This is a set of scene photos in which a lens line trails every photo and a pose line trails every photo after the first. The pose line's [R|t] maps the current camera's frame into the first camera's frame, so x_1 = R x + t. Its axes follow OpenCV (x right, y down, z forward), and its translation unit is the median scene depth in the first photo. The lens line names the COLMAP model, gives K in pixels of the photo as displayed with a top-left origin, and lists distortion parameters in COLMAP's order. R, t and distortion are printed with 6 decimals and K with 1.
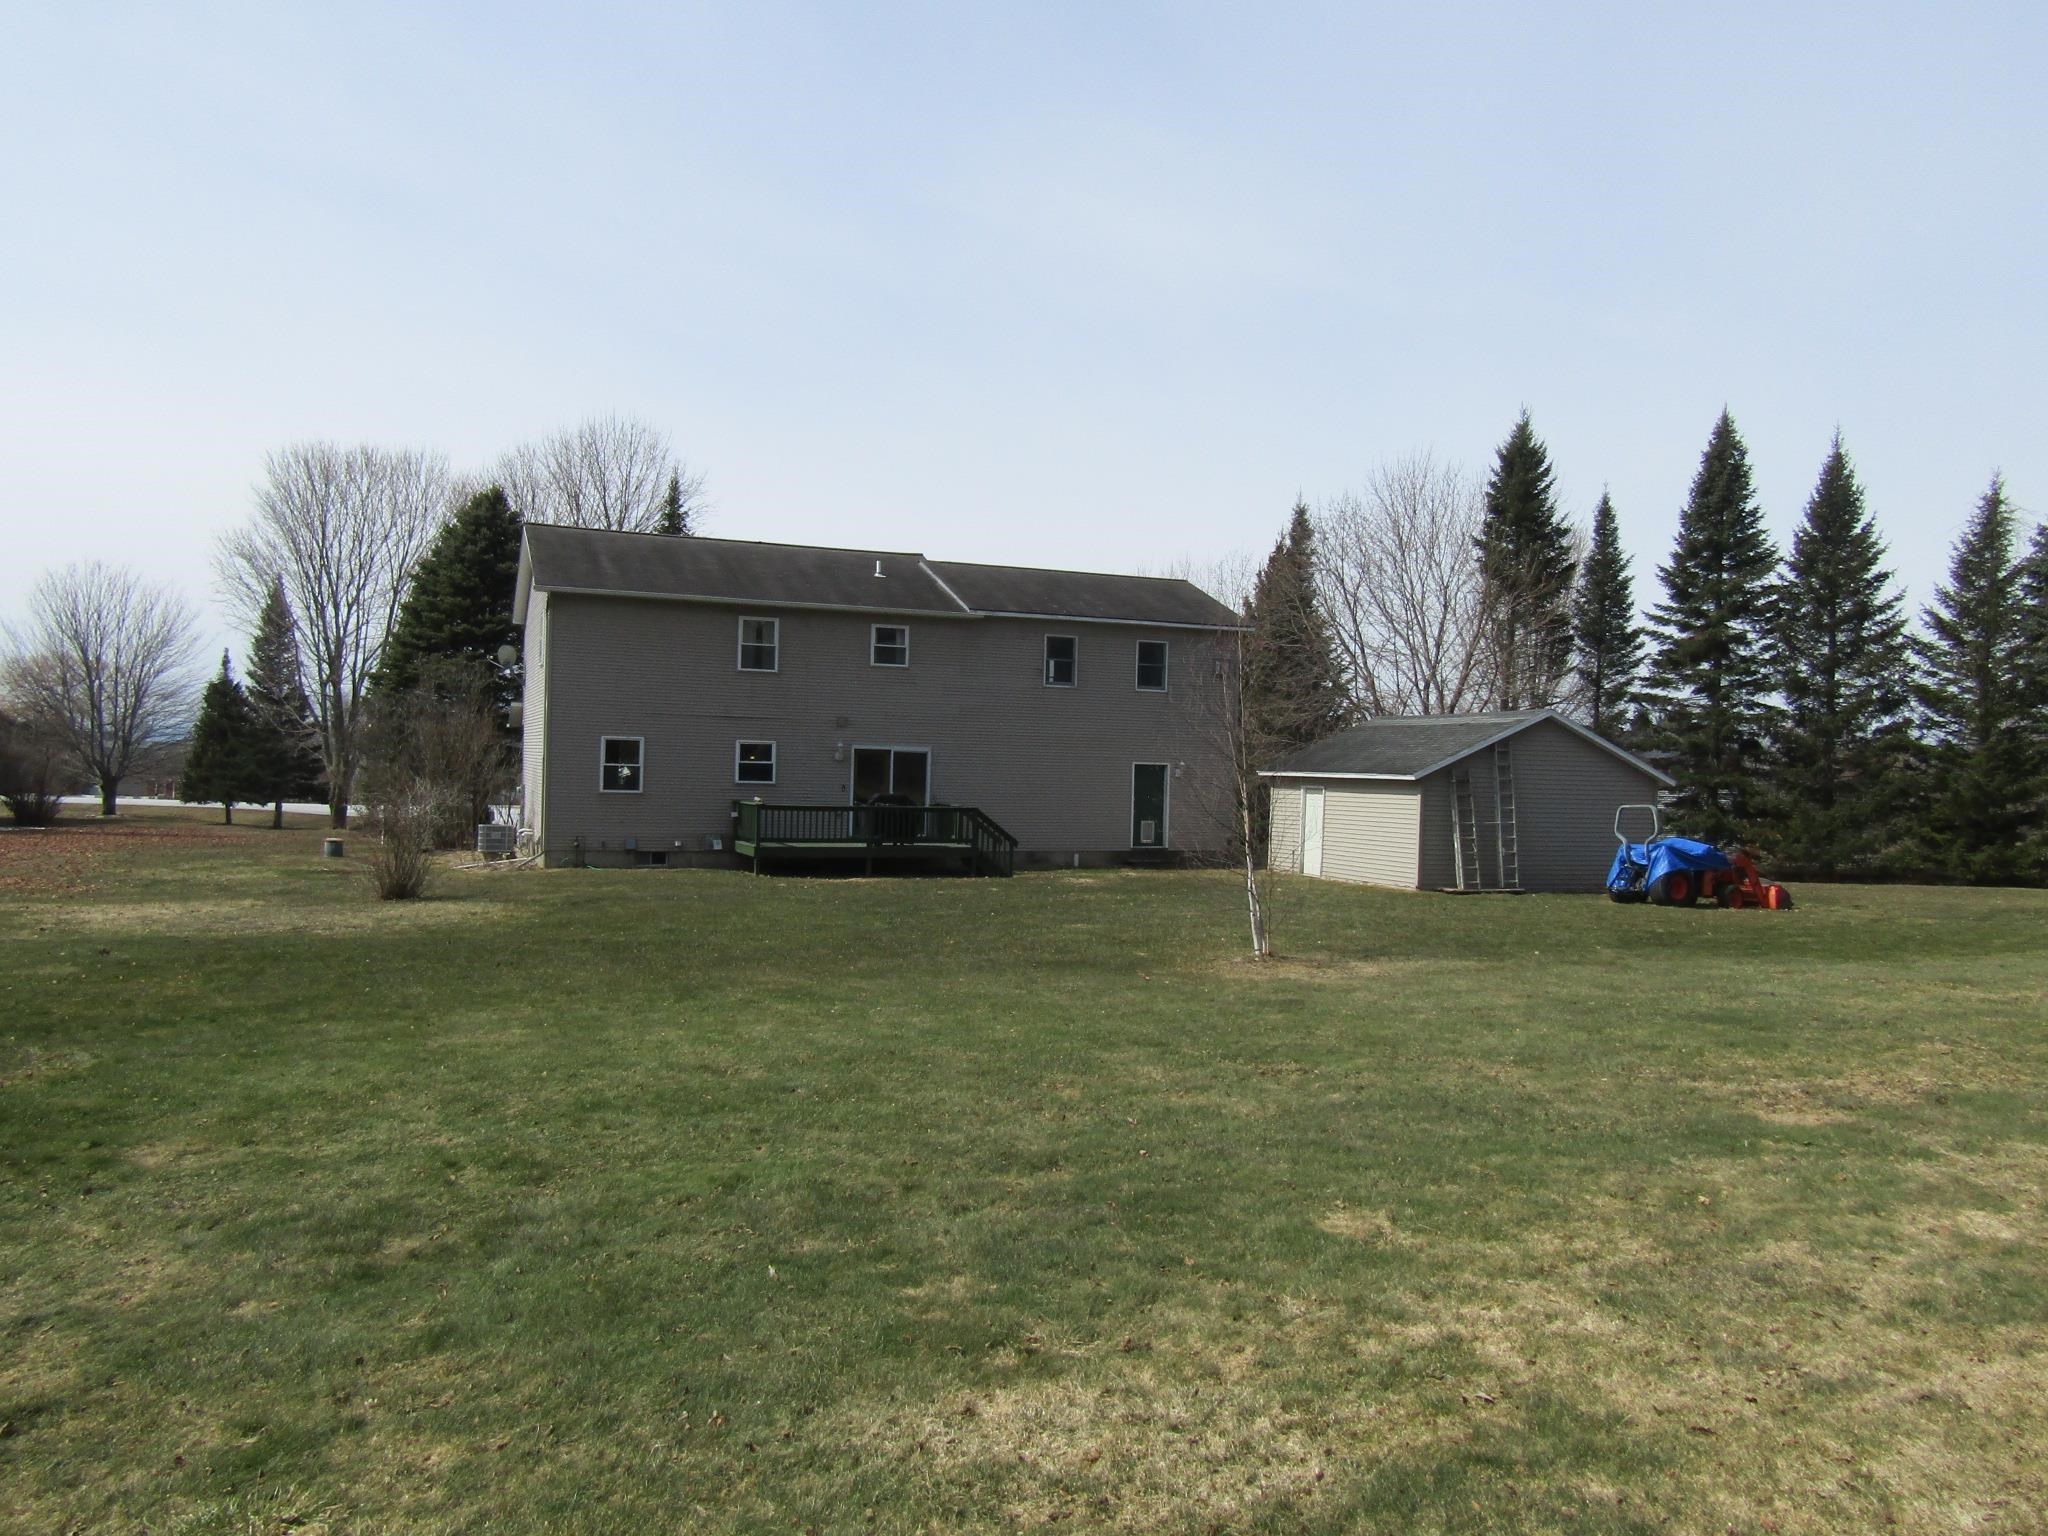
lens RADIAL K [[1443.0, 0, 1022.8], [0, 1443.0, 770.9], [0, 0, 1]] dist [-0.010891, -0.015132]
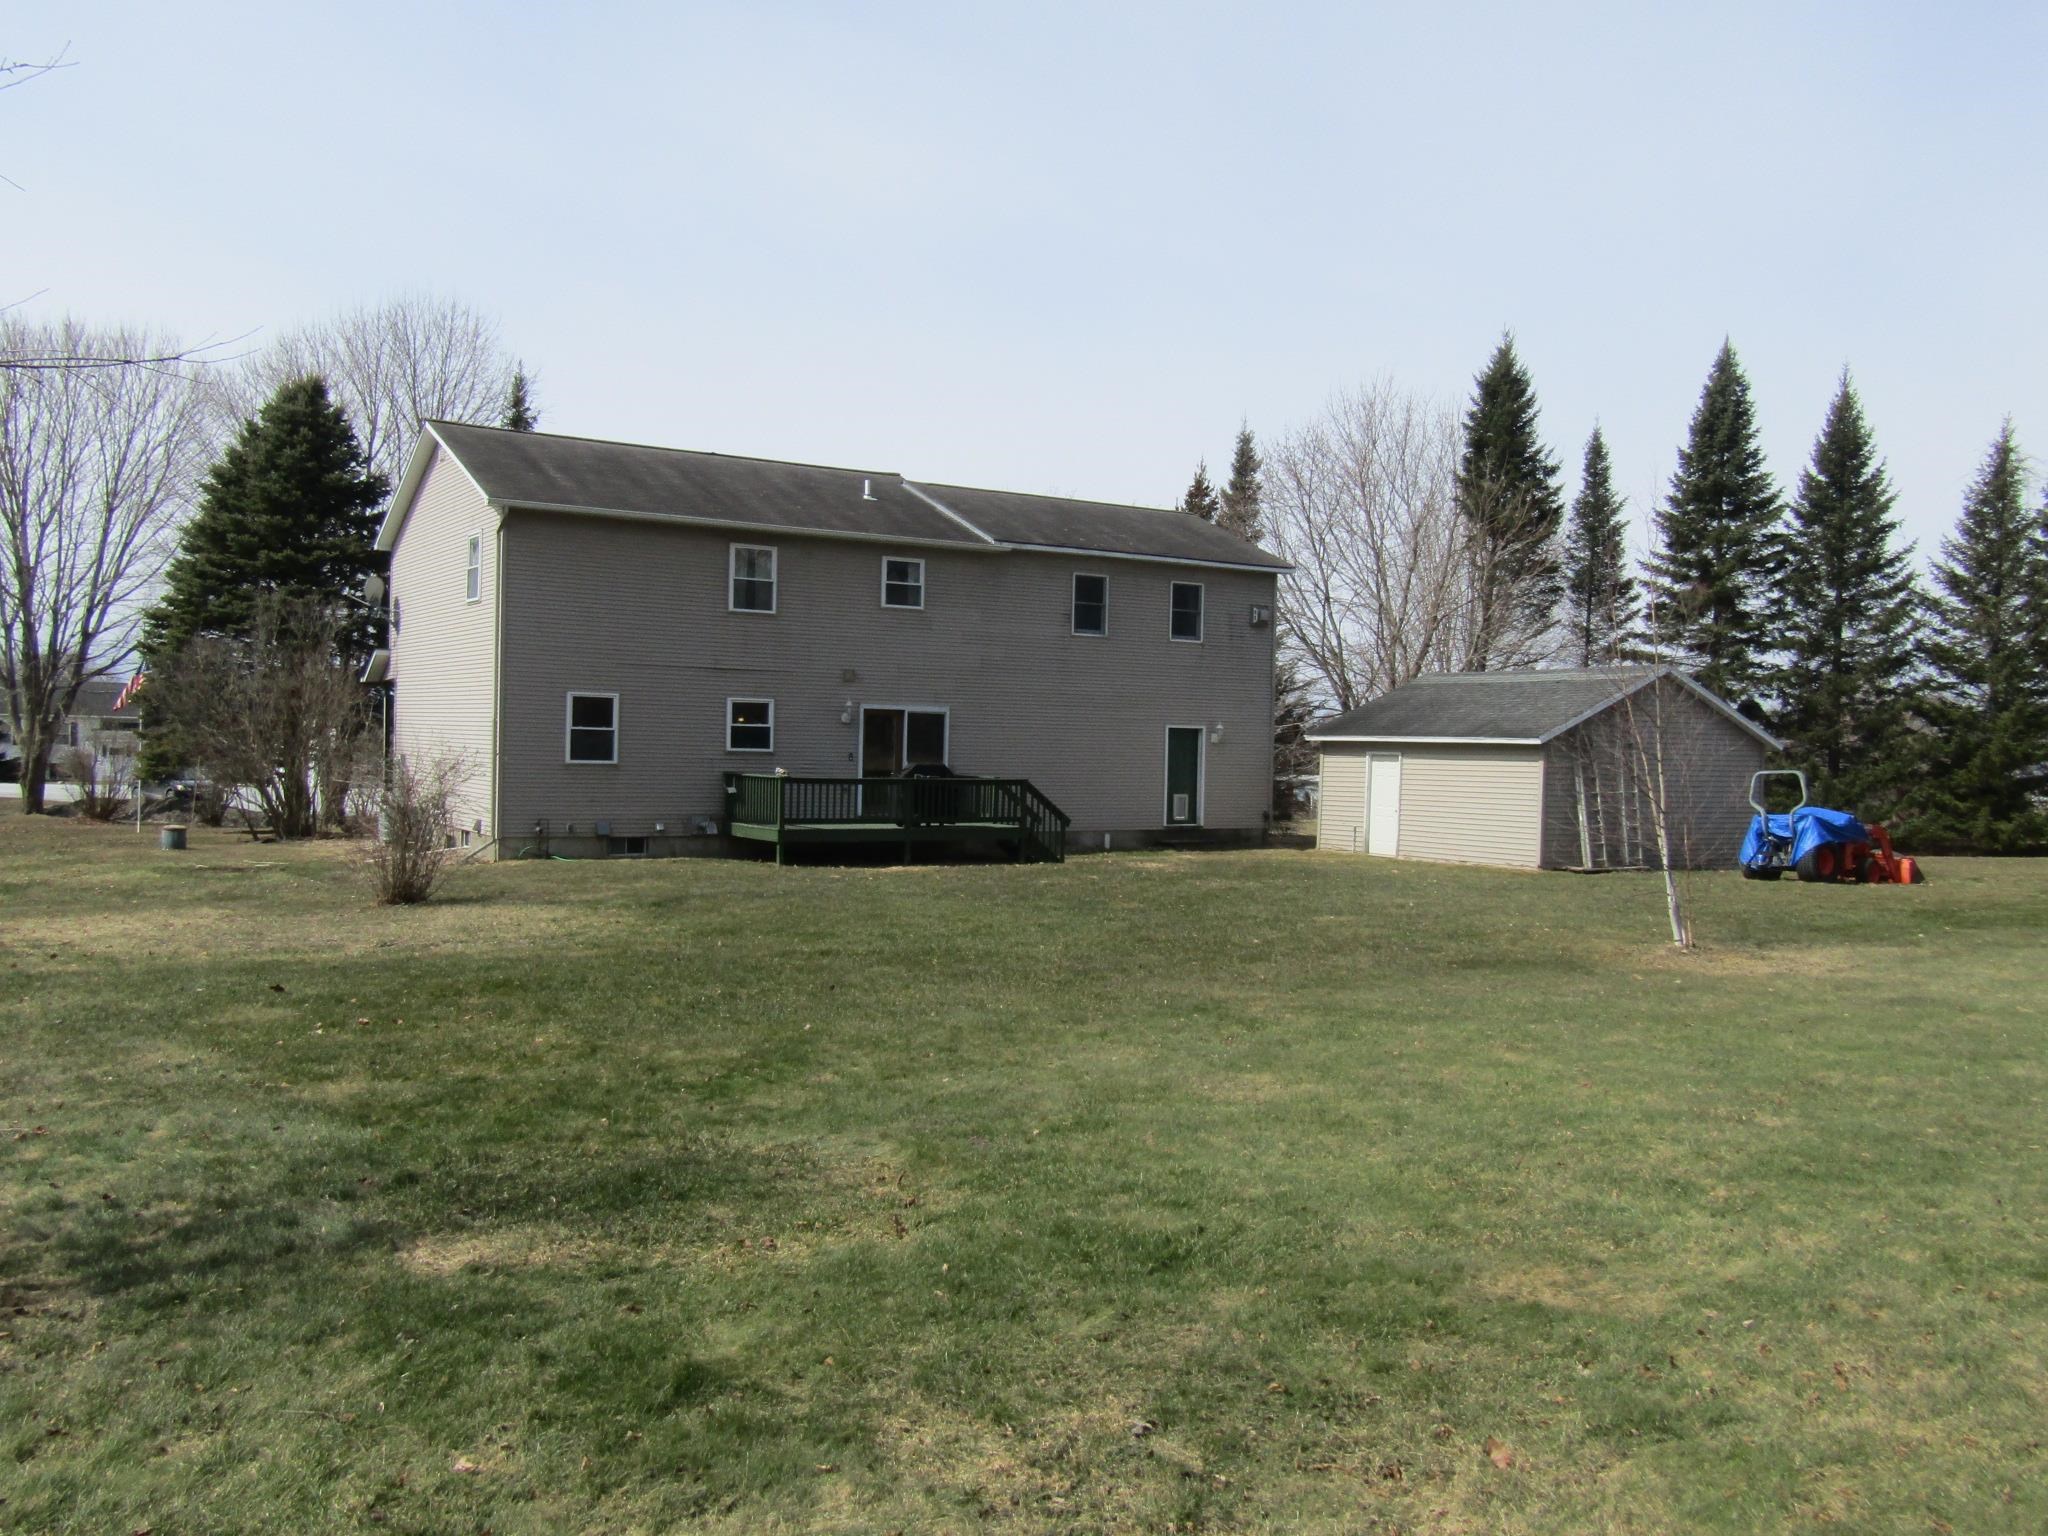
lens RADIAL K [[1654.9, 0, 1023.6], [0, 1654.9, 762.5], [0, 0, 1]] dist [-0.009636, -0.020616]
pose [[0.983628, -0.004965, 0.180143, -0.180900], [0.002664, 0.999912, 0.013011, 0.002933], [-0.180192, -0.012318, 0.983554, 0.055815]]
